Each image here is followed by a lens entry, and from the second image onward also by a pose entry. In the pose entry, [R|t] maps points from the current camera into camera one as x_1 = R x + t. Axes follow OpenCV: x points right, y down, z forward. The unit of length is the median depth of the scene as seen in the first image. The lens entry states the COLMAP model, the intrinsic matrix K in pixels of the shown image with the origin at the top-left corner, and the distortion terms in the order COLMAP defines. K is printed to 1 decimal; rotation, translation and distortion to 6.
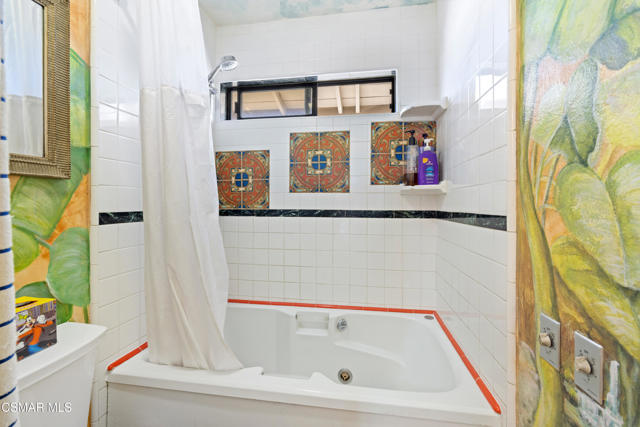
lens RADIAL K [[273.5, 0, 320.9], [0, 273.5, 211.1], [0, 0, 1]] dist [0.002347, 0.000154]
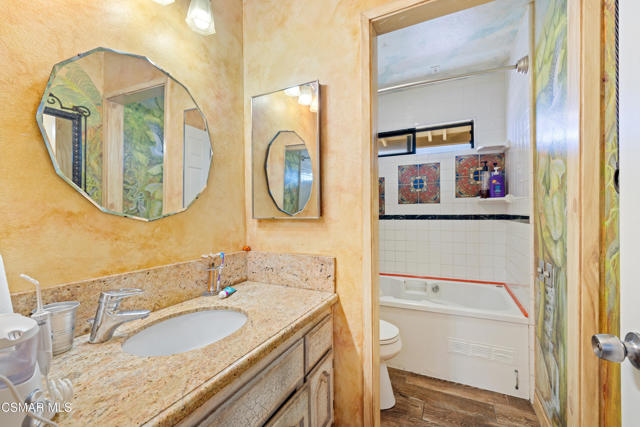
lens RADIAL K [[273.5, 0, 319.4], [0, 273.5, 217.8], [0, 0, 1]] dist [0.002347, 0.000154]
pose [[0.957318, -0.009057, -0.288895, -0.102452], [0.008816, 0.999959, -0.002135, 0.010691], [0.288902, -0.000503, 0.957359, -0.667303]]
